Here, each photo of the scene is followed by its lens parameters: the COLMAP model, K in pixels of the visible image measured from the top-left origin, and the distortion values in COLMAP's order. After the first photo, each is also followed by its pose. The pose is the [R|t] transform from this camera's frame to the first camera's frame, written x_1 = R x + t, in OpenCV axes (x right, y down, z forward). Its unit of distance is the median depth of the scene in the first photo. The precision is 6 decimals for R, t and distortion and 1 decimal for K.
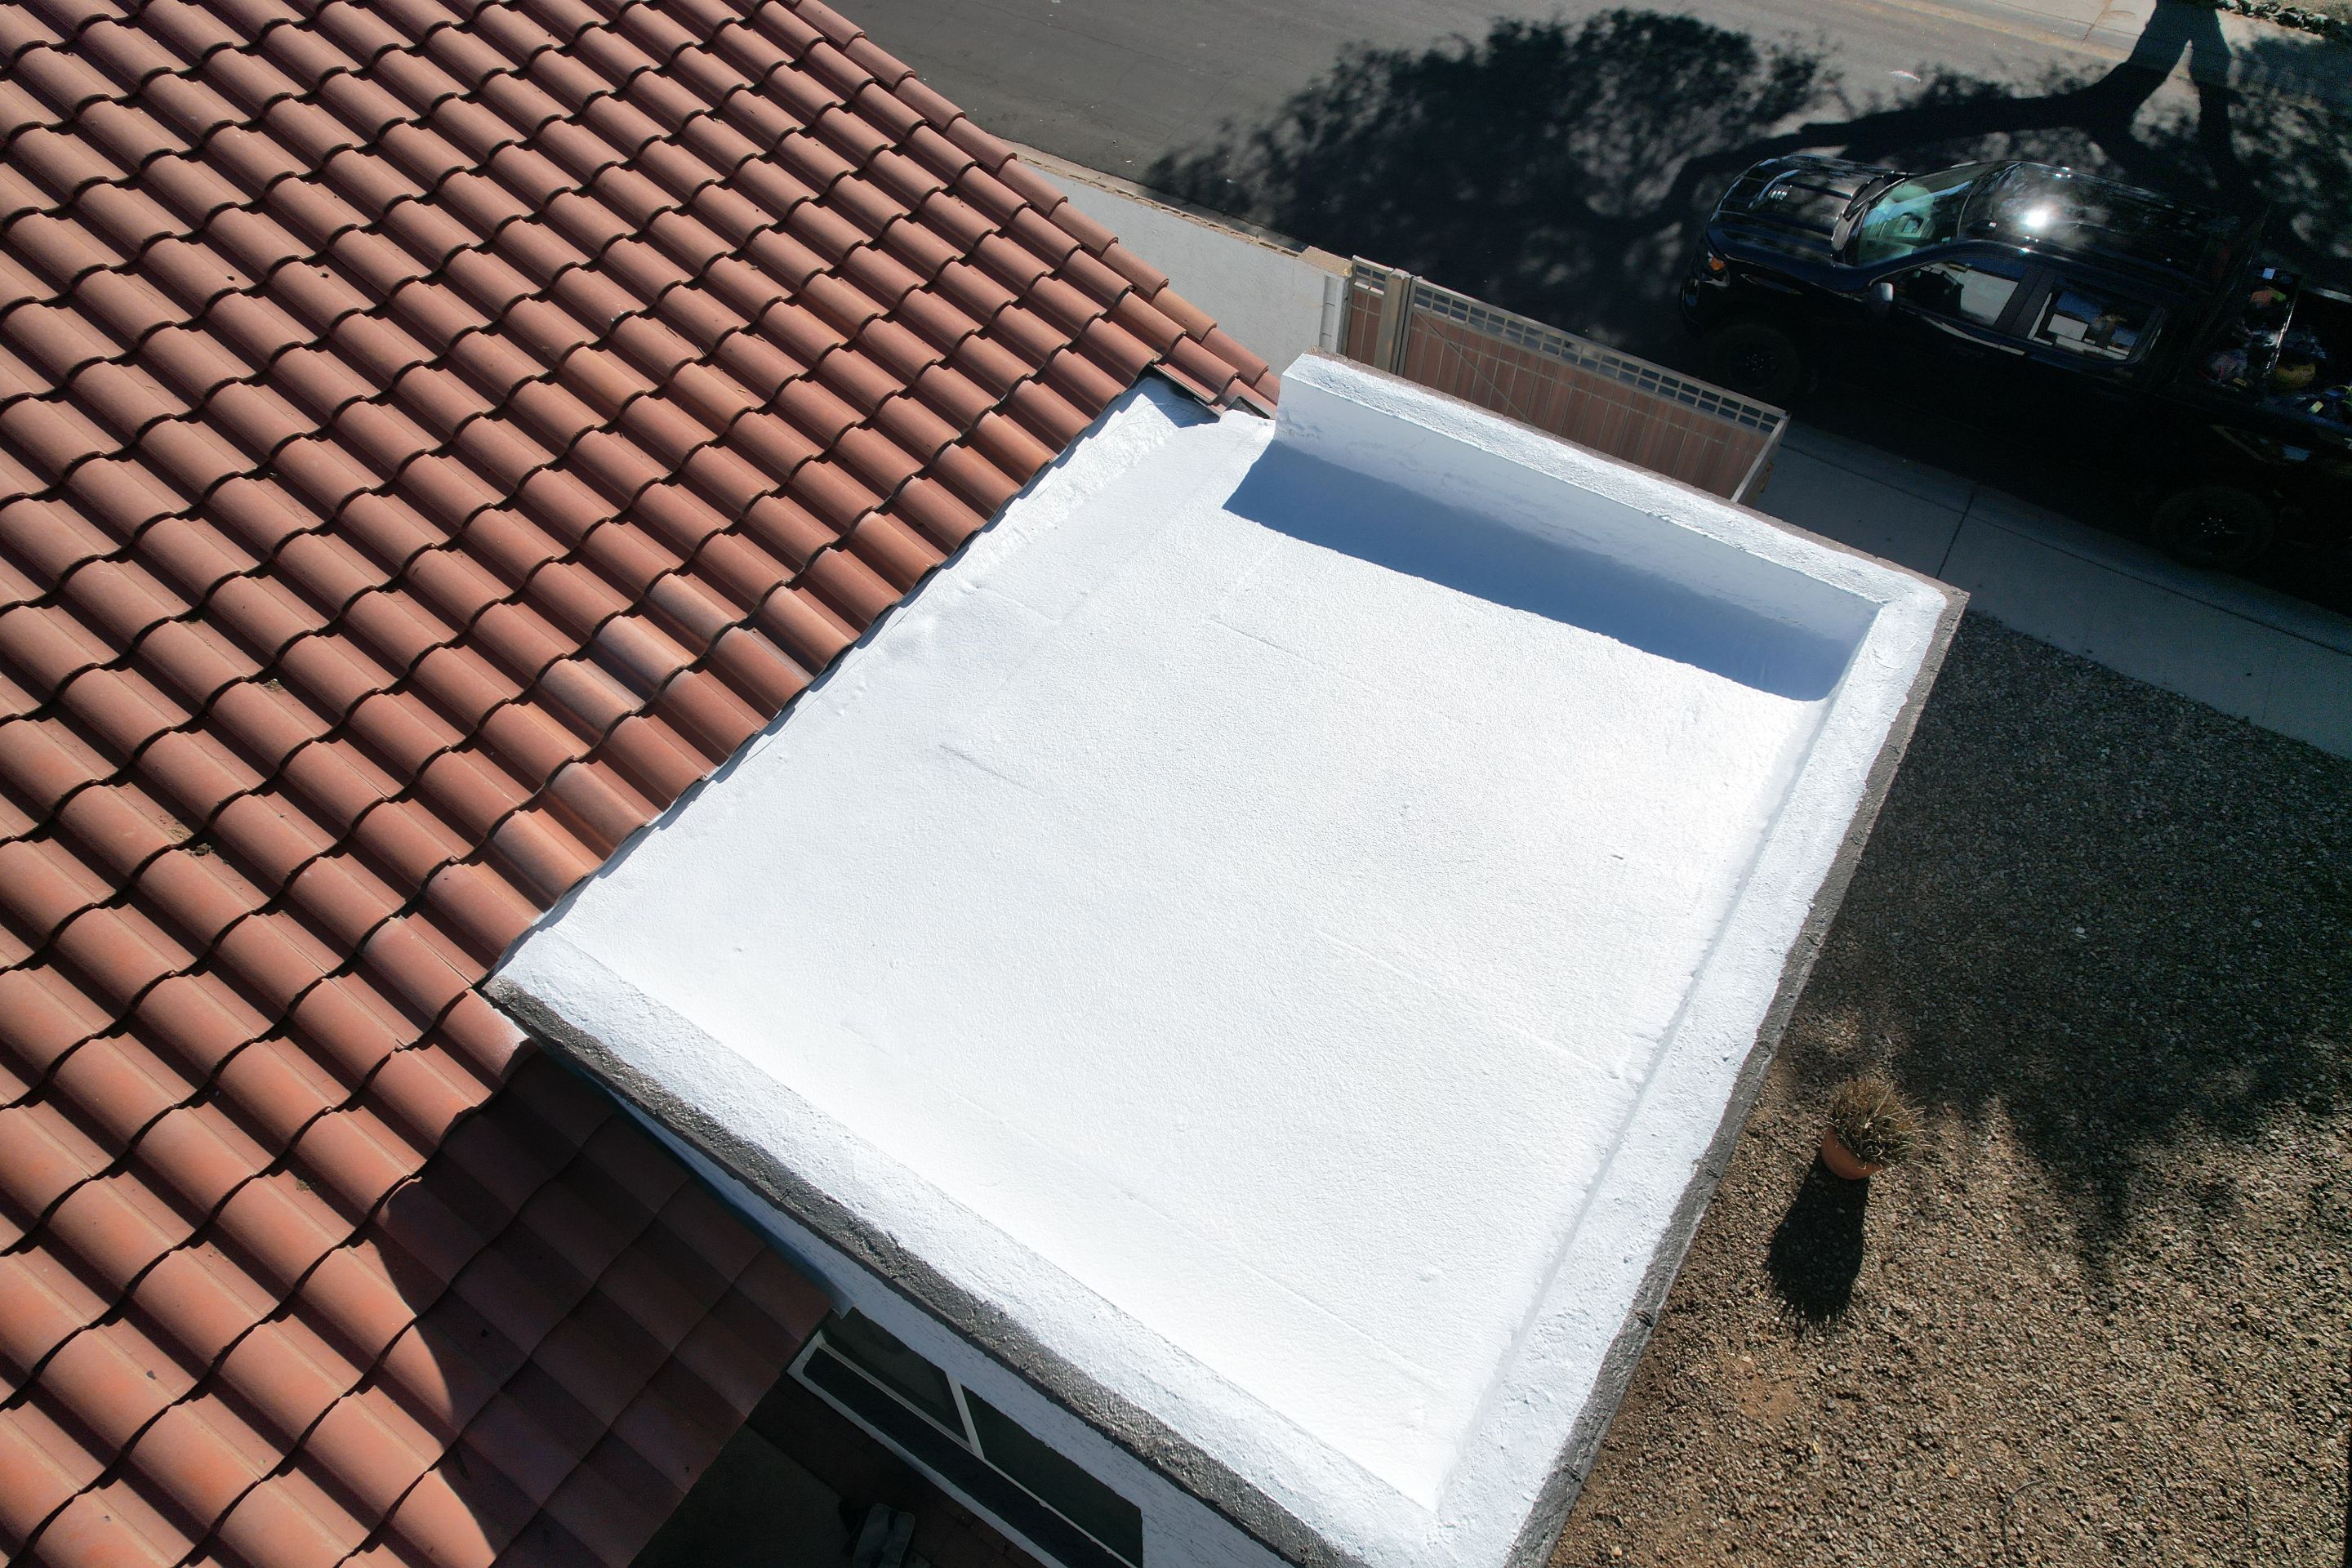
lens RADIAL K [[1513.3, 0, 1176.0], [0, 1513.3, 784.0], [0, 0, 1]] dist [-0.060738, 0.051454]
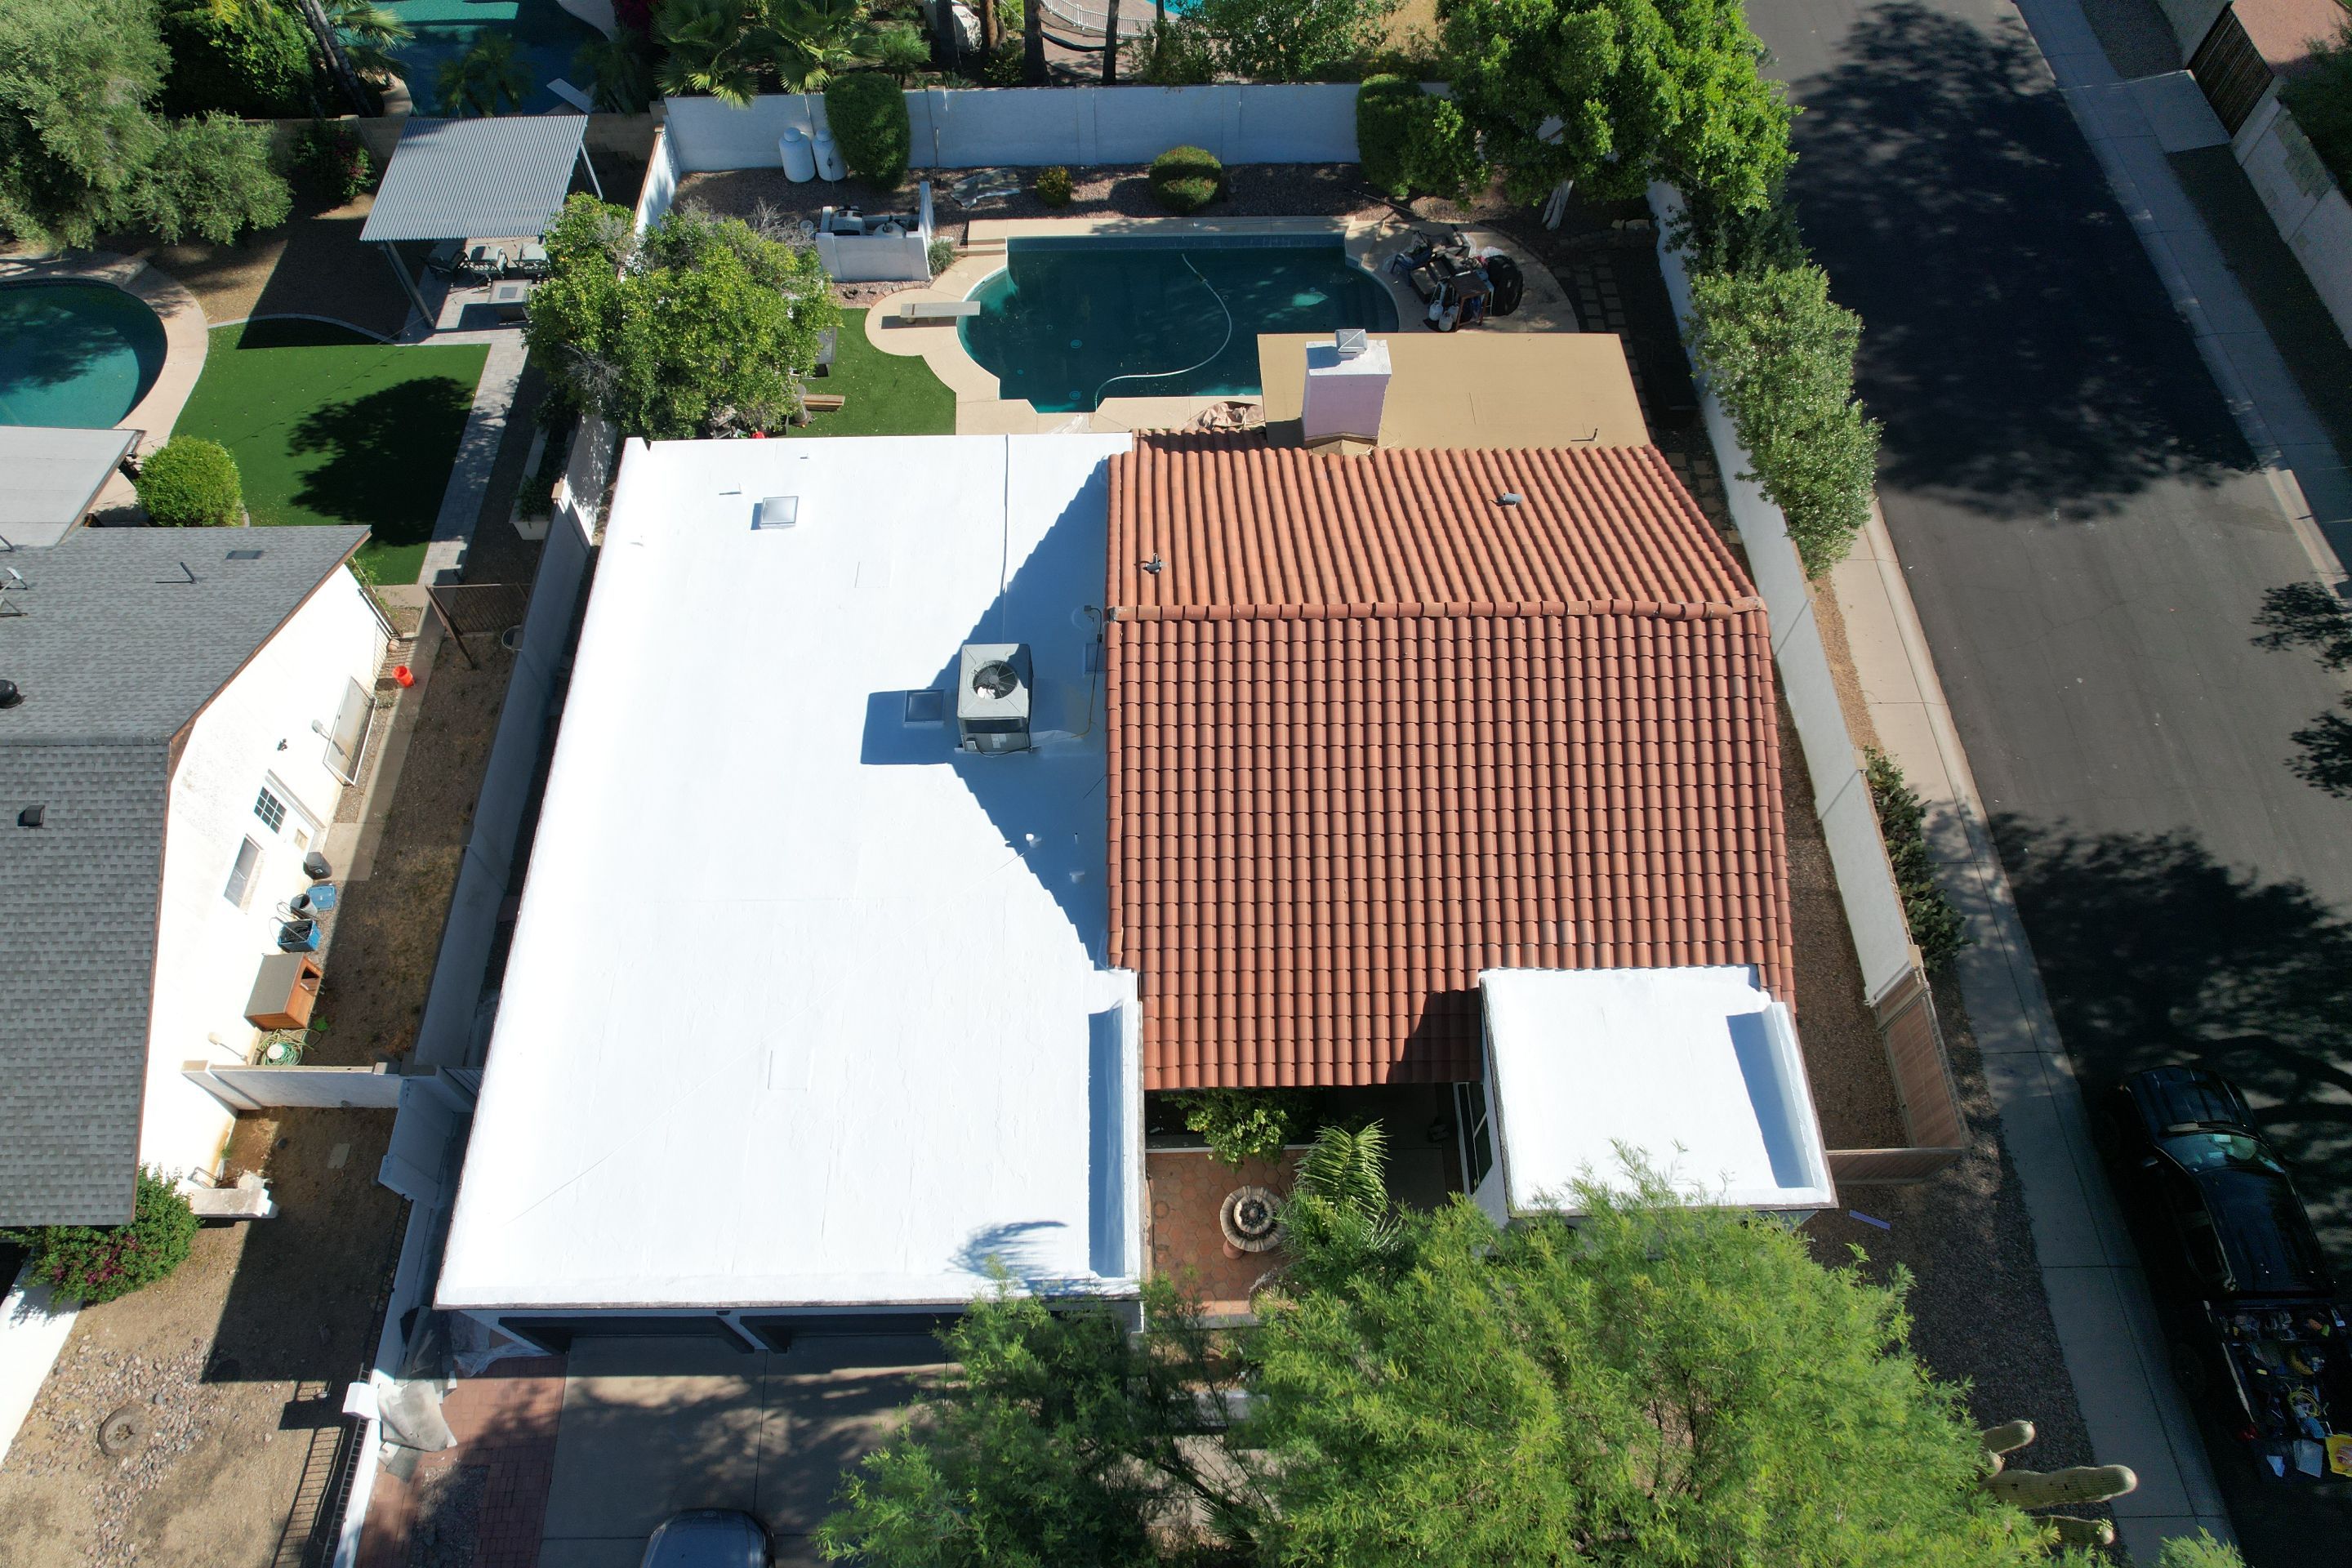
lens RADIAL K [[1513.3, 0, 1176.0], [0, 1513.3, 784.0], [0, 0, 1]] dist [-0.060738, 0.051454]
pose [[0.558417, 0.703658, -0.439358, 0.496263], [-0.643452, 0.701680, 0.305966, -0.863782], [0.523584, 0.111849, 0.844600, -2.732582]]
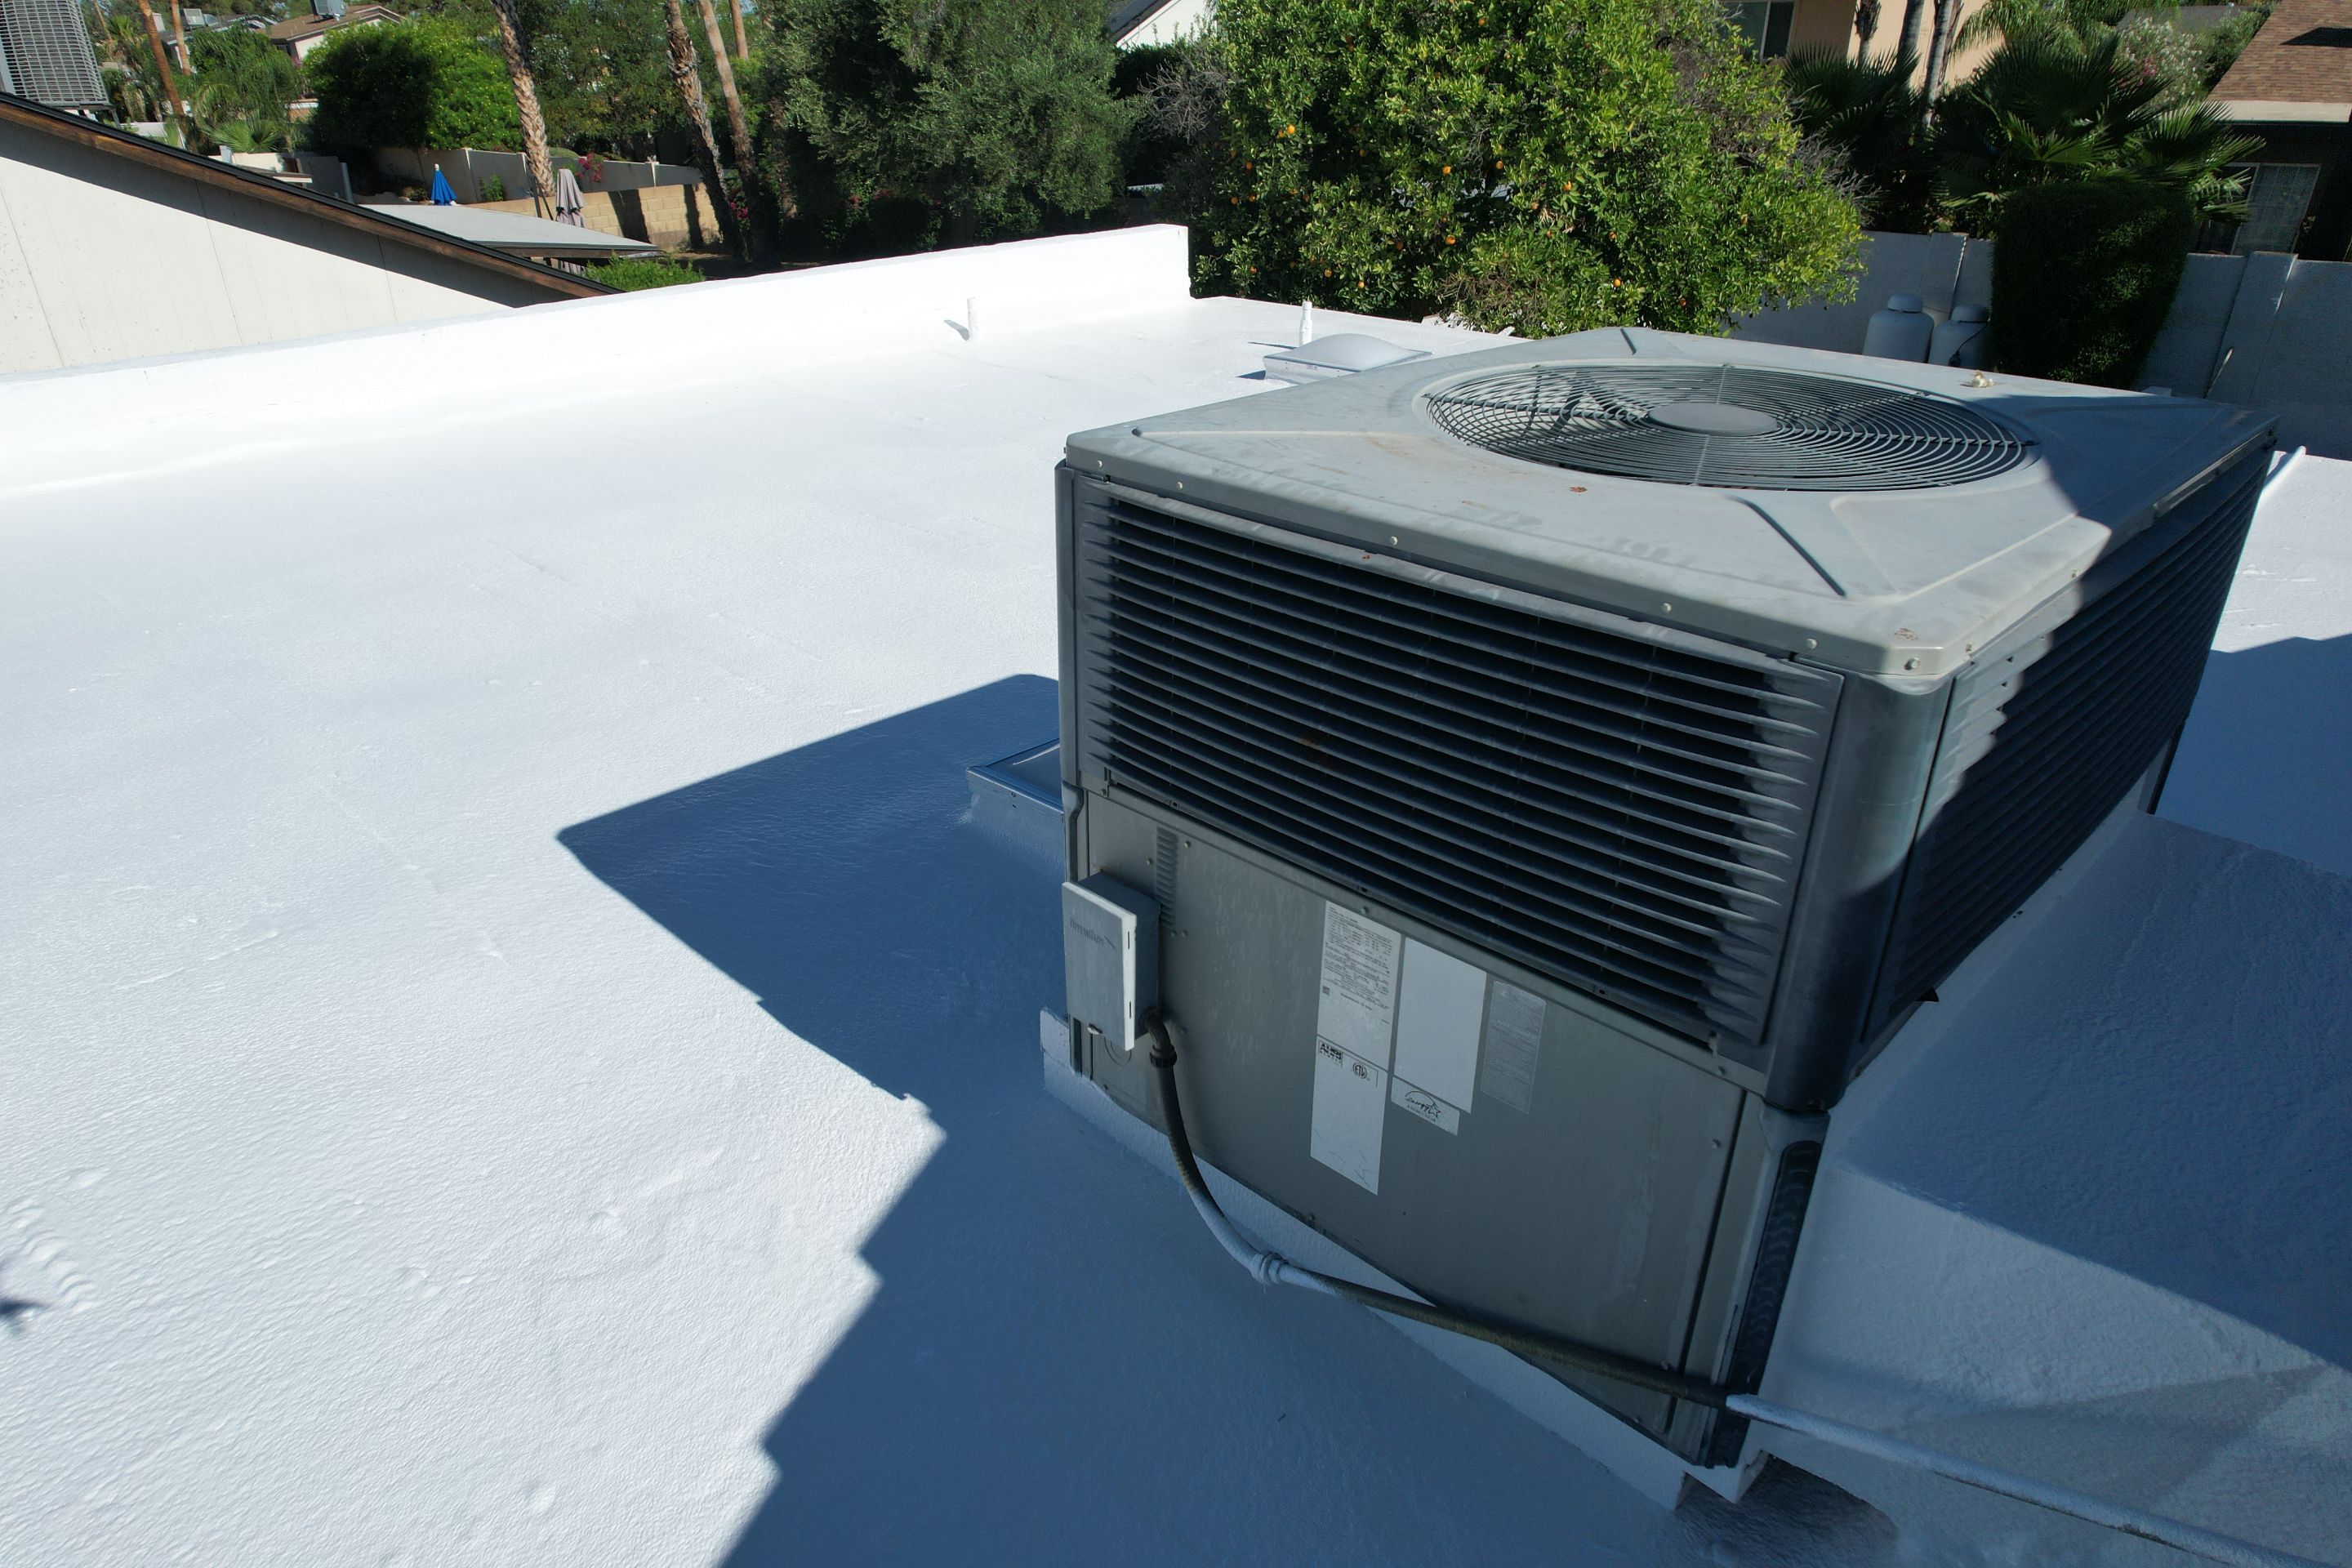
lens RADIAL K [[1516.8, 0, 1166.5], [0, 1516.8, 794.3], [0, 0, 1]] dist [-0.069488, 0.075657]
pose [[-0.203506, 0.442202, -0.873523, -1.356367], [-0.753733, 0.498669, 0.428038, 0.458680], [0.624878, 0.745511, 0.231820, 0.244100]]
